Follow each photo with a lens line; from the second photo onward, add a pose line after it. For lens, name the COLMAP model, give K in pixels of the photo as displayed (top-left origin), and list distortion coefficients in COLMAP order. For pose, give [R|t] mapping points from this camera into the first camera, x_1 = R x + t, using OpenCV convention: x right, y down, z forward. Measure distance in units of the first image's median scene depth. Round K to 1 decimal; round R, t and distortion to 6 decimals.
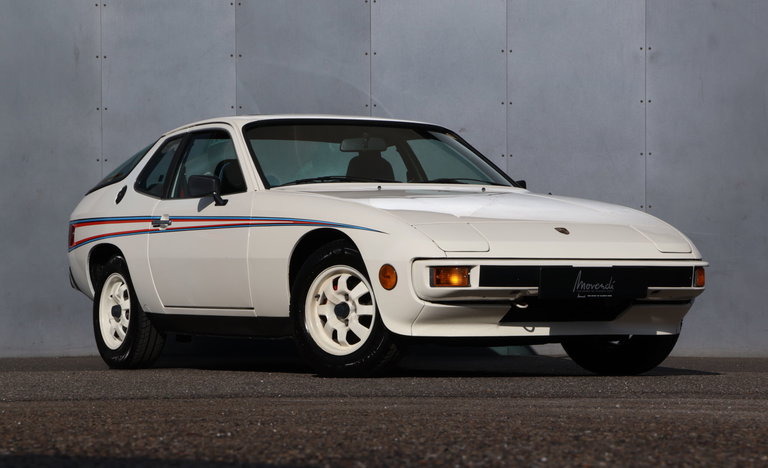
lens RADIAL K [[2351.8, 0, 387.6], [0, 2351.8, 230.2], [0, 0, 1]] dist [0.296702, 0.000000]
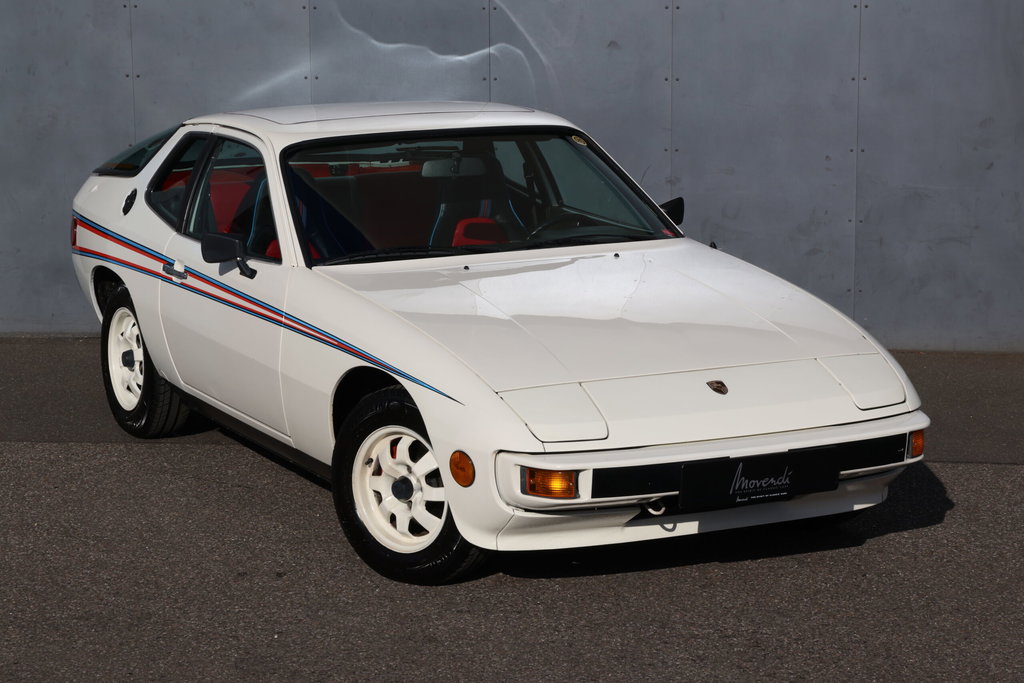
lens RADIAL K [[2636.9, 0, 516.5], [0, 2636.9, 346.0], [0, 0, 1]] dist [0.303005, 0.000000]
pose [[0.999665, 0.003302, -0.025683, 0.034200], [0.001507, 0.982735, 0.185011, -0.151524], [0.025851, -0.184988, 0.982401, 0.233924]]
